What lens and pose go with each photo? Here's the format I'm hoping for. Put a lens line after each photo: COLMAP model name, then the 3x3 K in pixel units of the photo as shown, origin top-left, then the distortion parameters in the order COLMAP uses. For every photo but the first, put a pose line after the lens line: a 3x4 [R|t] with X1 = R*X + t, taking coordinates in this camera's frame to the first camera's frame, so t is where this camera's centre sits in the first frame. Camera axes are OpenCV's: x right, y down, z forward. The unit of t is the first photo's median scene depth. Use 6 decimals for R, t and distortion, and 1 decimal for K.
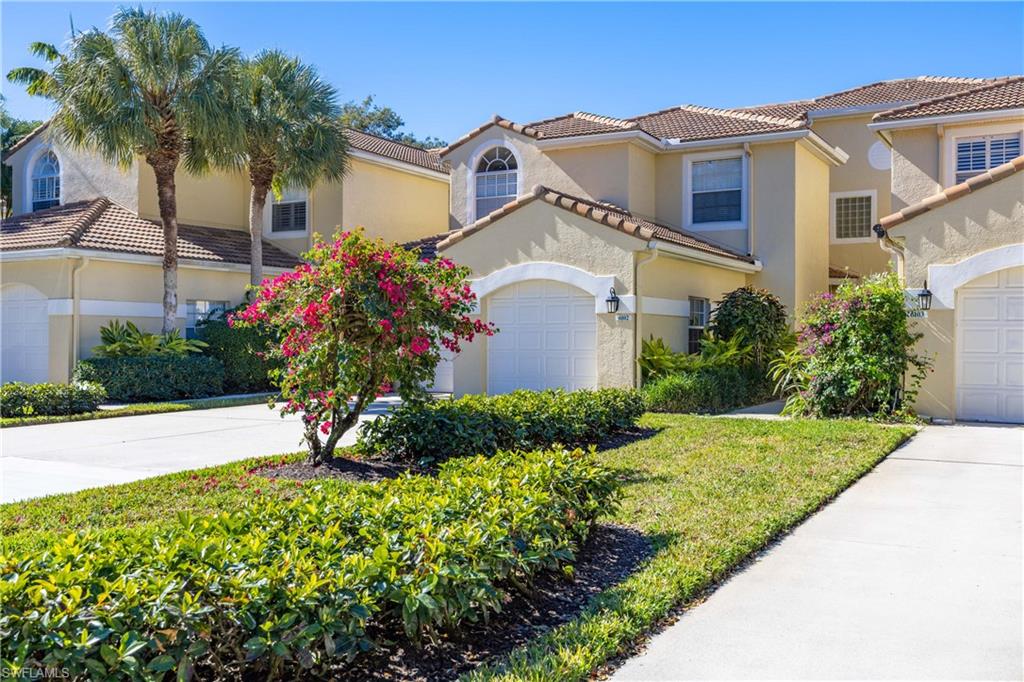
lens RADIAL K [[992.3, 0, 512.0], [0, 992.3, 341.0], [0, 0, 1]] dist [0.011089, 0.005932]
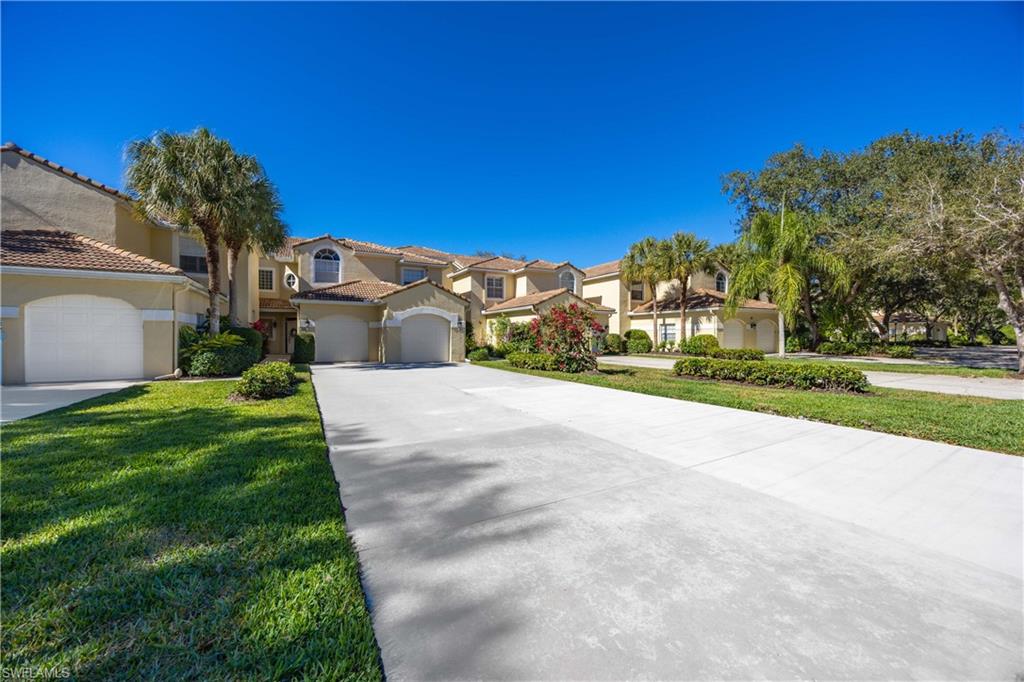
lens RADIAL K [[387.4, 0, 513.0], [0, 387.4, 339.3], [0, 0, 1]] dist [-0.004804, 0.000133]
pose [[0.533498, -0.006905, 0.845773, -0.606990], [0.001724, 0.999973, 0.007076, -0.001617], [-0.845800, -0.002317, 0.533496, 0.234649]]
